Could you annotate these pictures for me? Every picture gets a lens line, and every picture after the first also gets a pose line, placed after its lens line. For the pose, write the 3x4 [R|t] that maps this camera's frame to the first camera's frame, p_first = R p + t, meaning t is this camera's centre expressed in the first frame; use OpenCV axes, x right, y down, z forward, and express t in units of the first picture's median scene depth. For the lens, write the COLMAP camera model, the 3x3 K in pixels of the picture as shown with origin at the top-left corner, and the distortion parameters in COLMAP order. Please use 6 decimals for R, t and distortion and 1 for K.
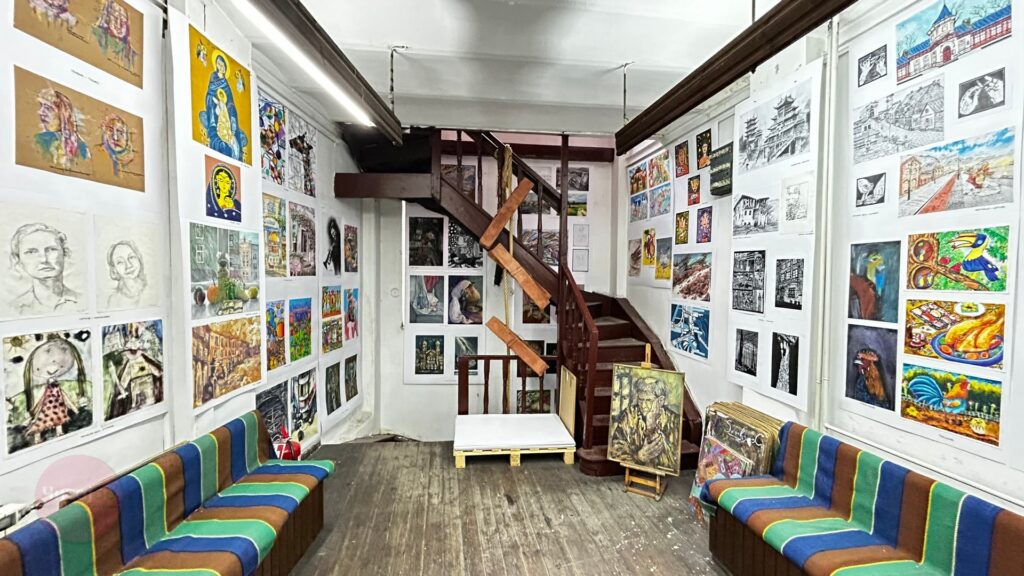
lens RADIAL K [[410.0, 0, 509.1], [0, 410.0, 290.6], [0, 0, 1]] dist [-0.004378, 0.000260]
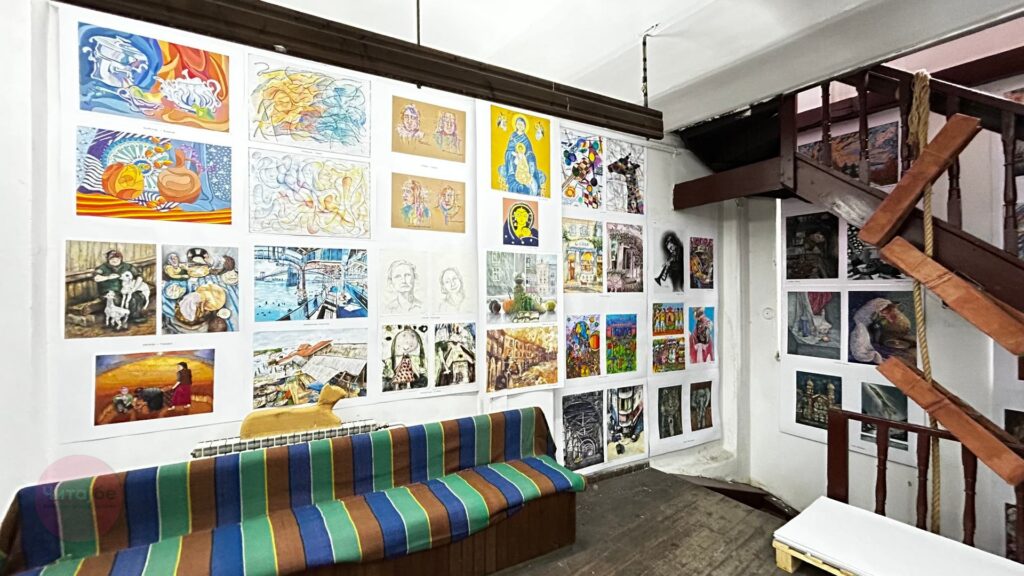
lens RADIAL K [[410.0, 0, 509.0], [0, 410.0, 290.0], [0, 0, 1]] dist [-0.004378, 0.000260]
pose [[0.502133, -0.013121, -0.864691, 0.334261], [-0.030531, 0.998993, -0.032888, 0.002003], [0.864251, 0.042914, 0.501227, 0.324342]]
